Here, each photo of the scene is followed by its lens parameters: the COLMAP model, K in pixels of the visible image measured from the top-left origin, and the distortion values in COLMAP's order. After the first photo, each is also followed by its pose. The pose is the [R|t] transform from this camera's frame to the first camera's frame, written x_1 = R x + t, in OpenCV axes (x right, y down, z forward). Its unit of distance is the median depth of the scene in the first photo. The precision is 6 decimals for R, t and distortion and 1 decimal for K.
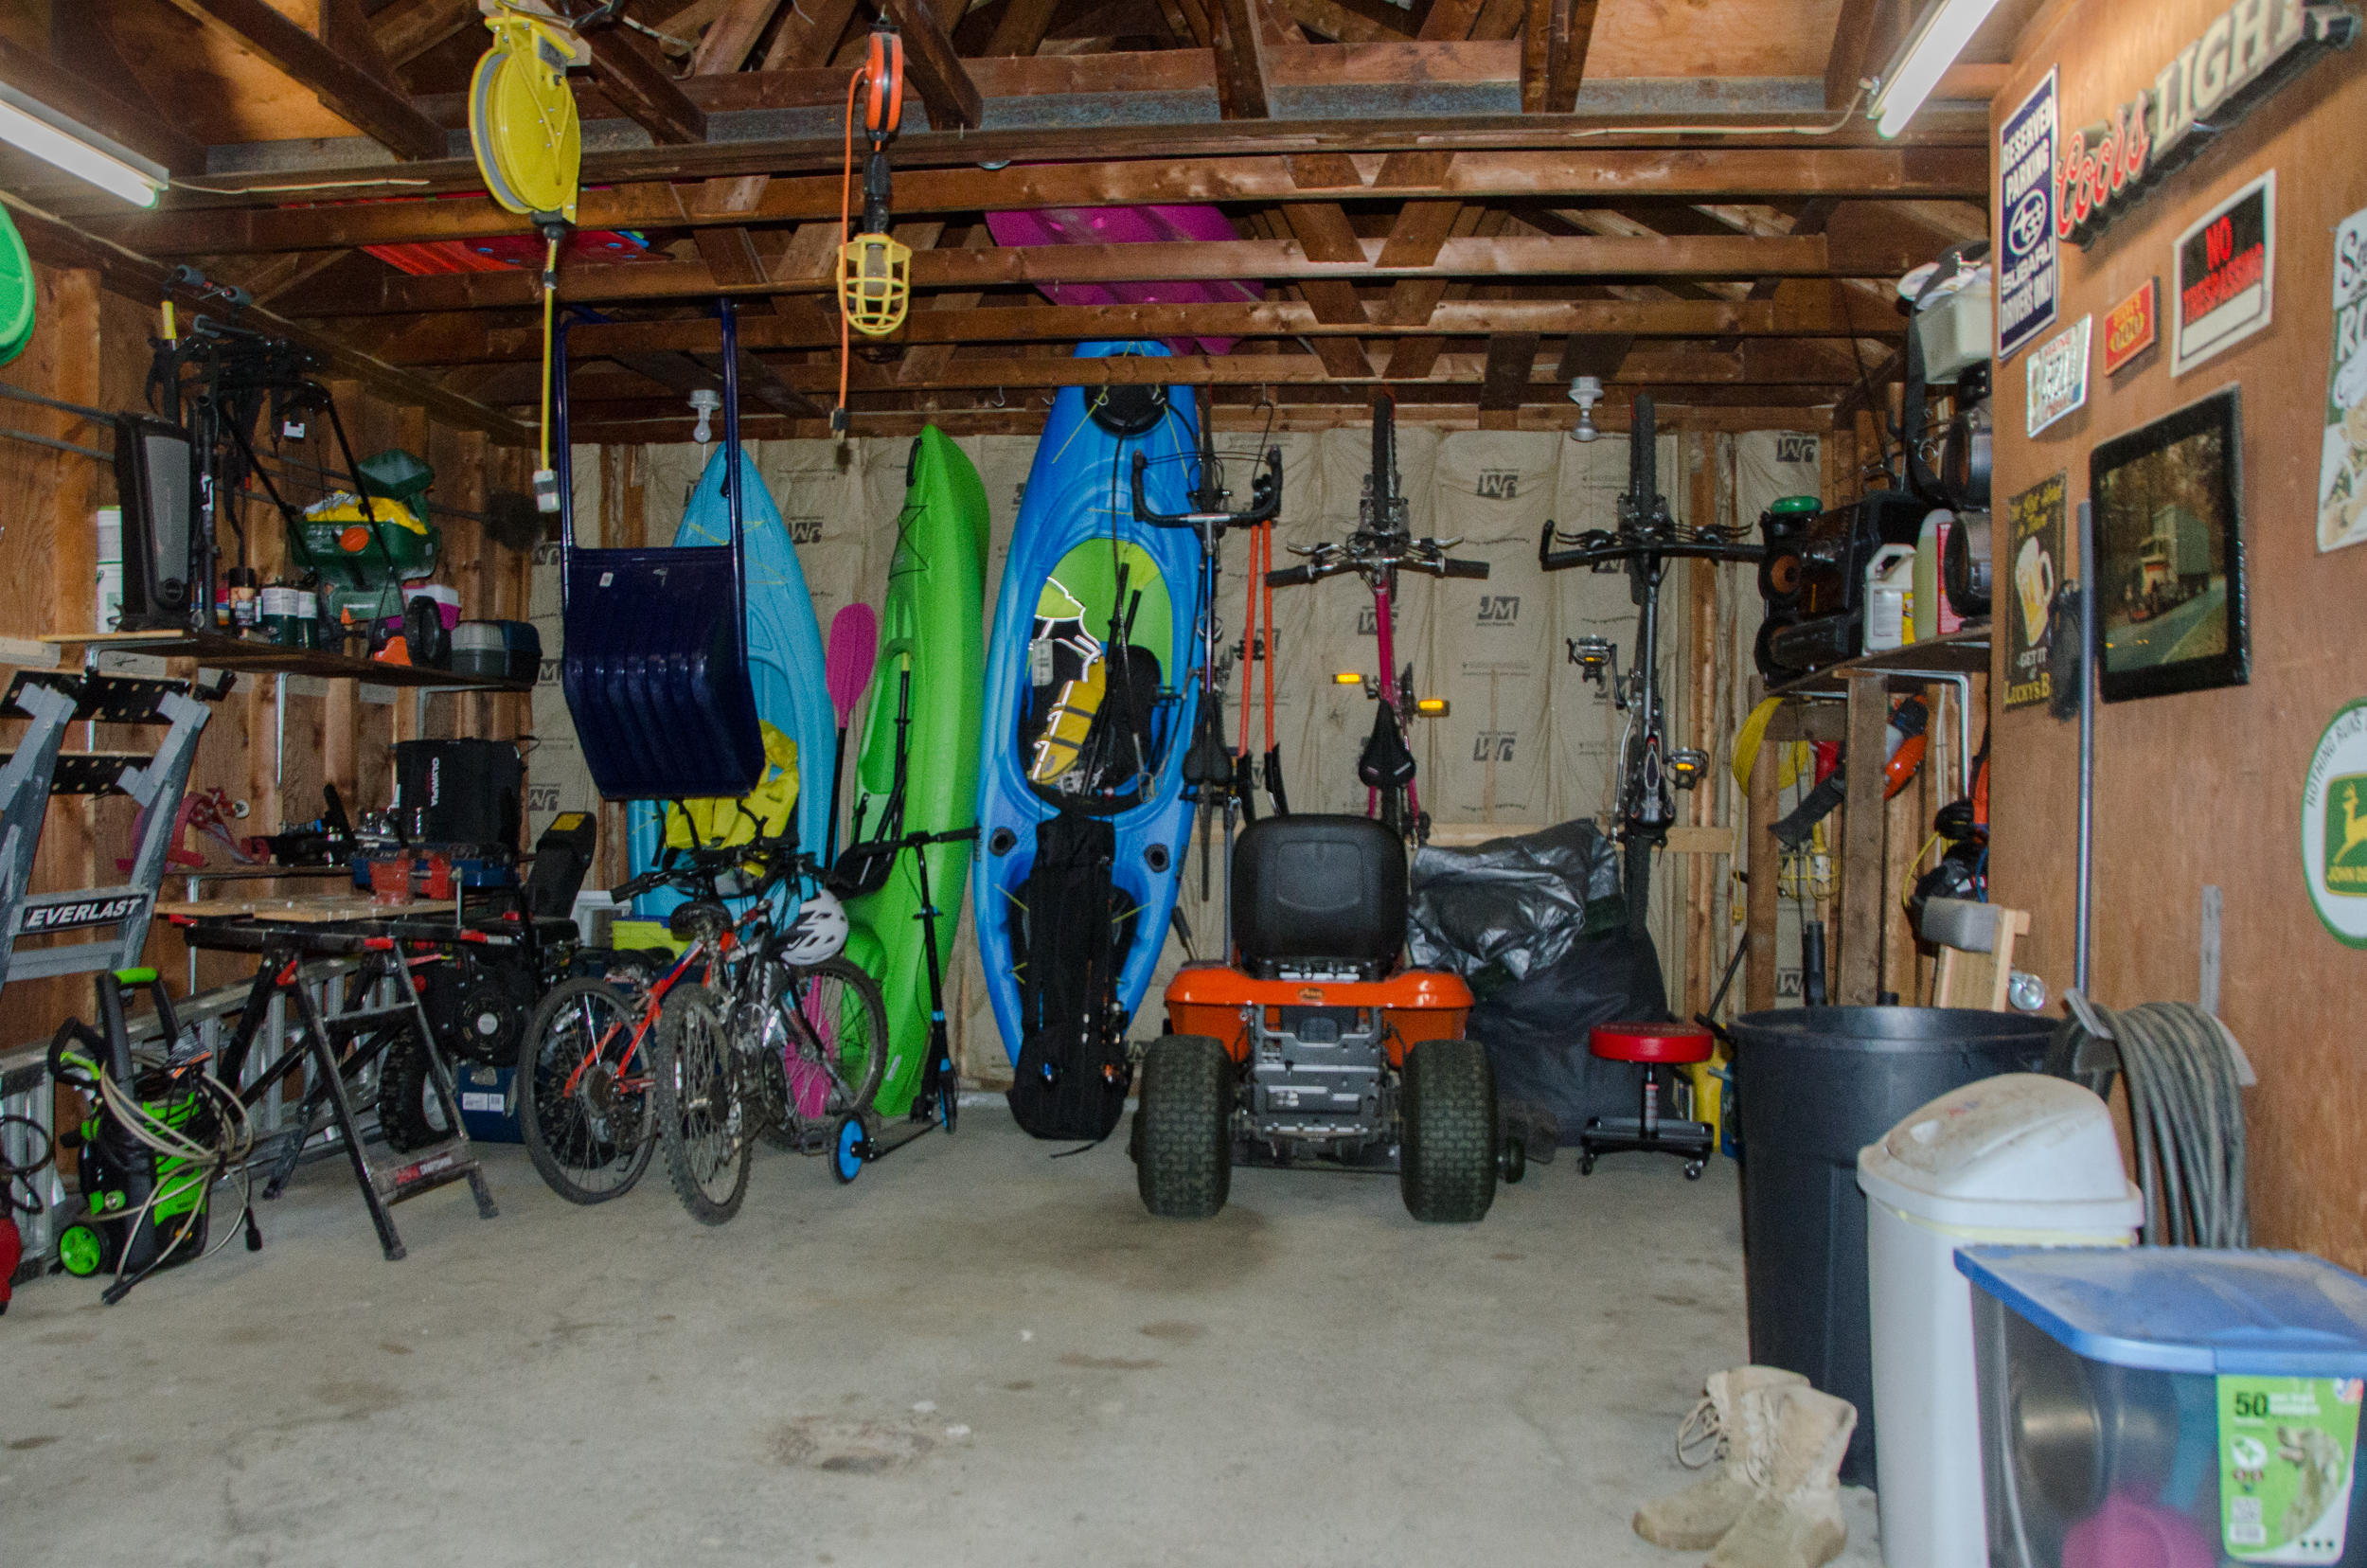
lens RADIAL K [[1852.0, 0, 1167.0], [0, 1852.0, 833.6], [0, 0, 1]] dist [-0.142323, 0.118212]
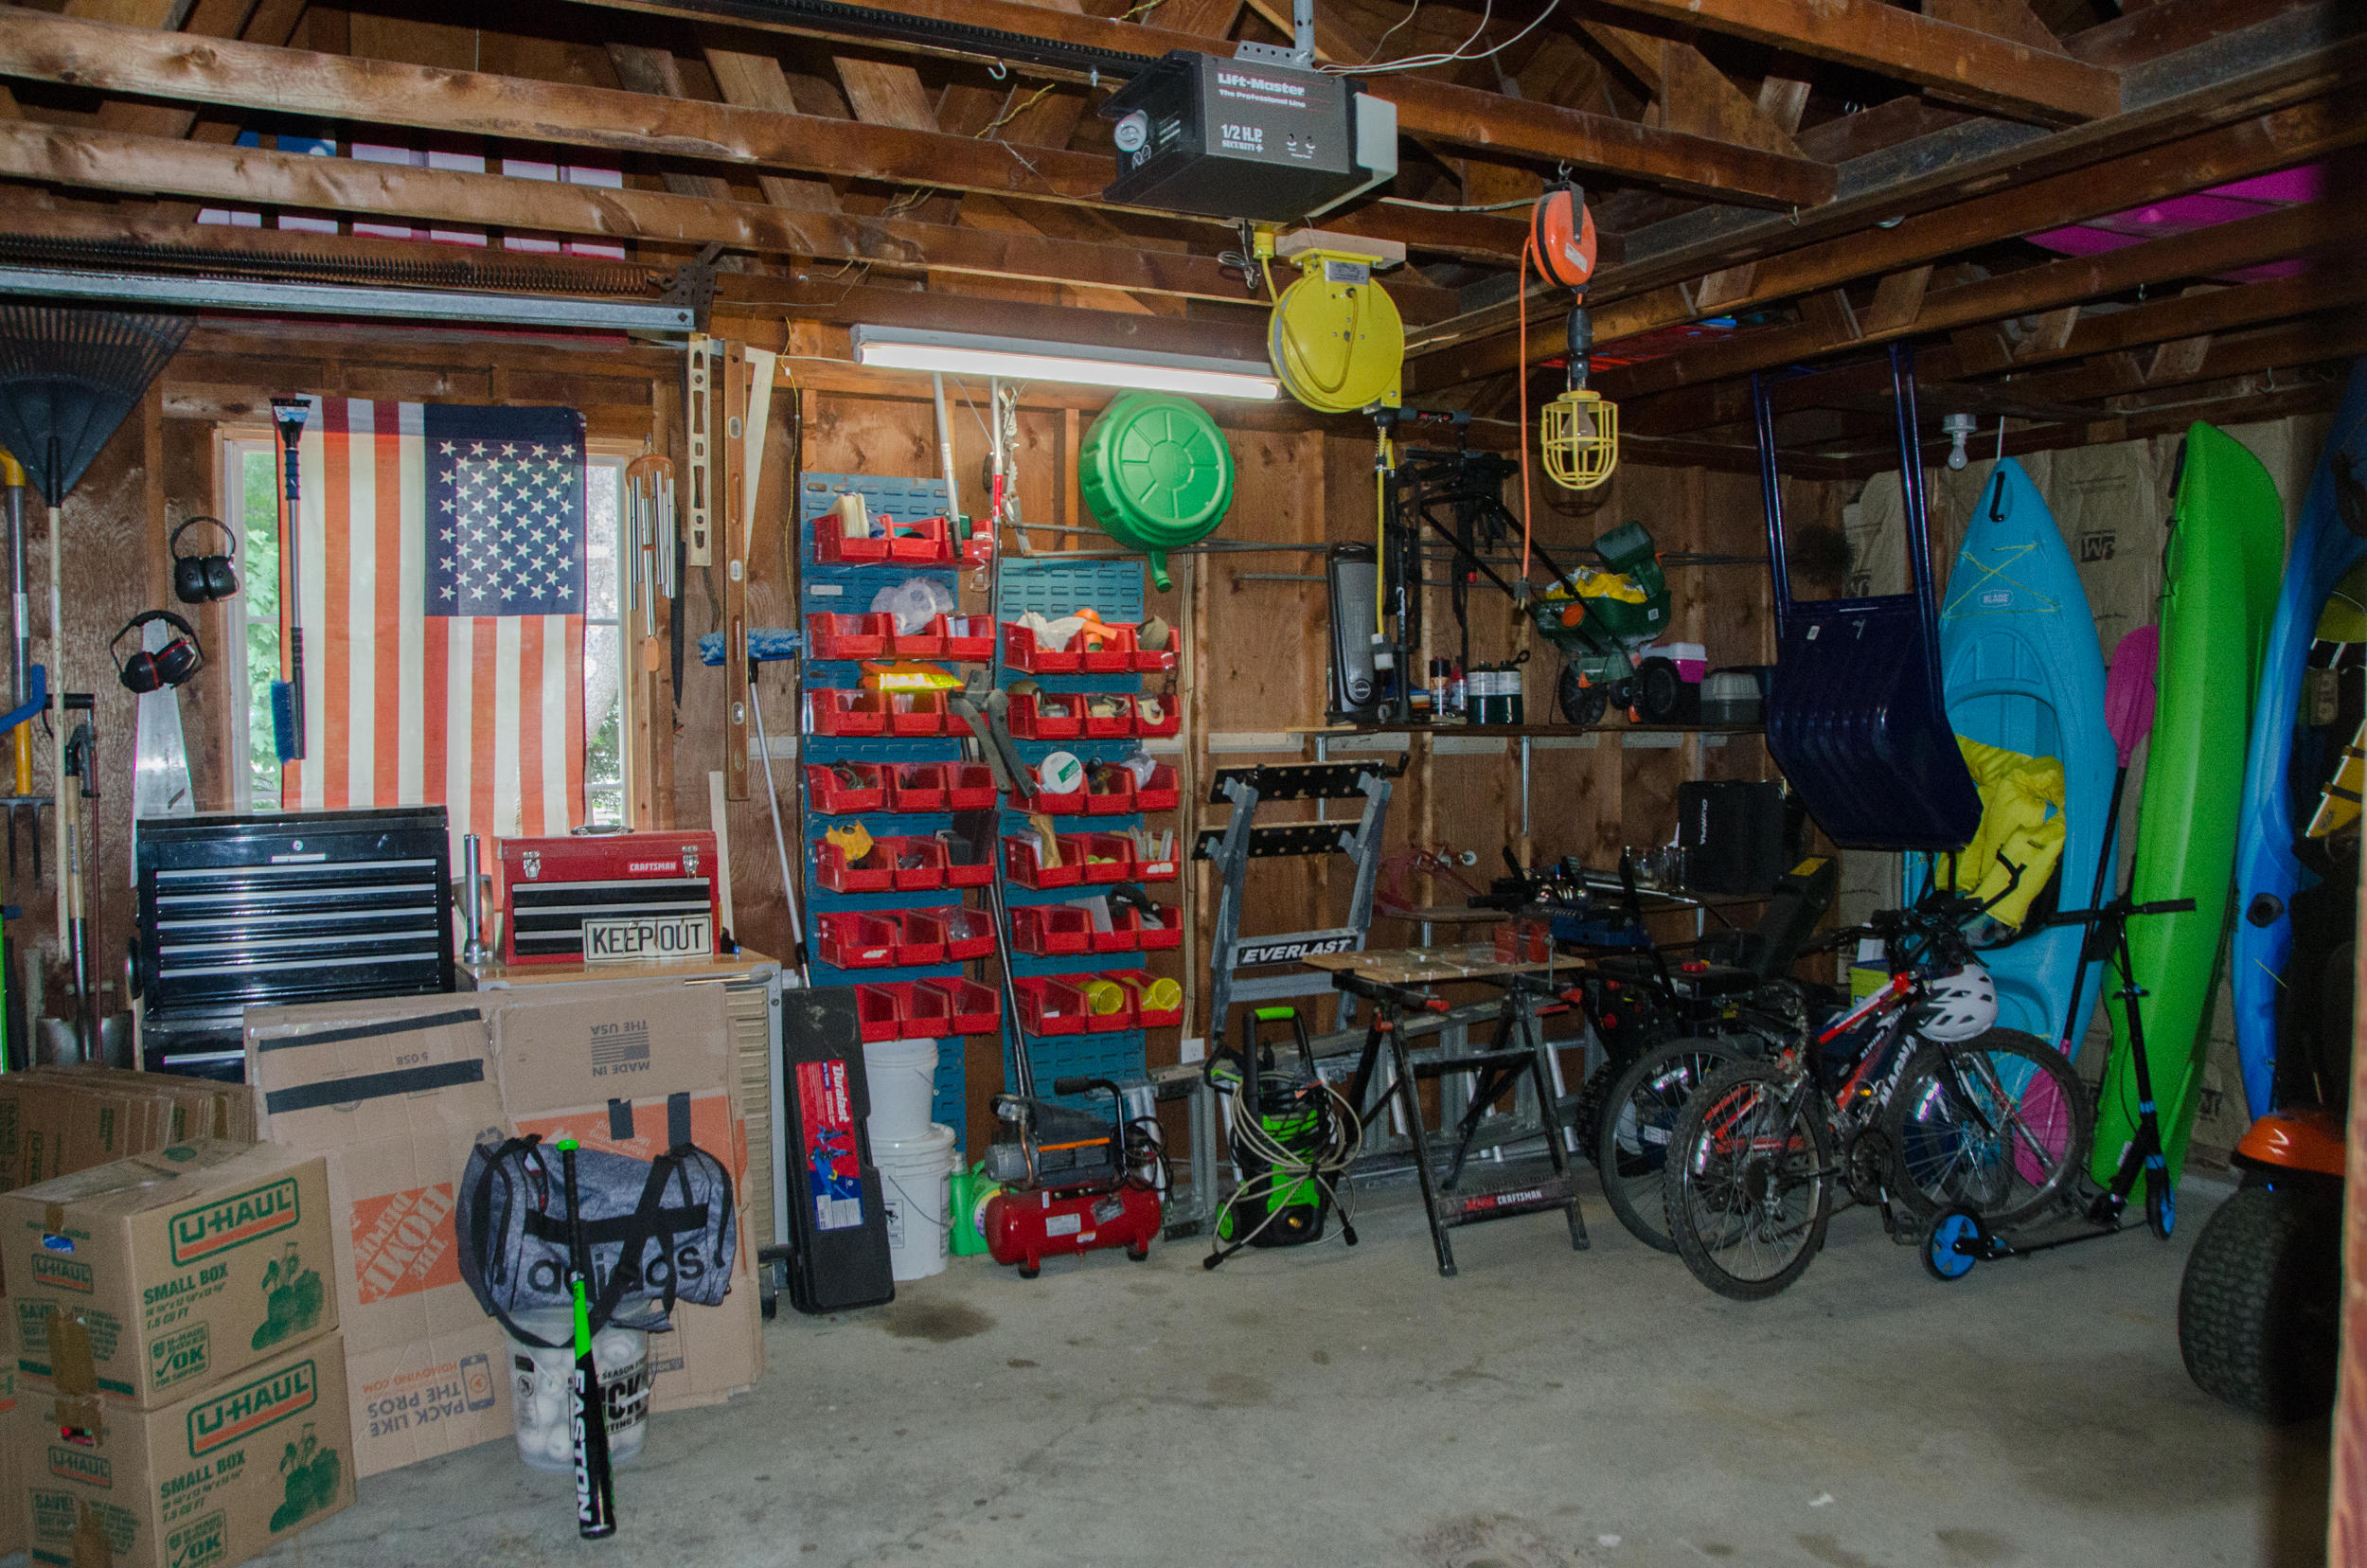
lens RADIAL K [[1852.0, 0, 1167.0], [0, 1852.0, 833.6], [0, 0, 1]] dist [-0.142323, 0.118212]
pose [[0.588719, 0.031647, -0.807718, 0.379612], [0.000280, 0.999225, 0.039354, -0.087387], [0.808338, -0.023395, 0.588254, 0.155288]]
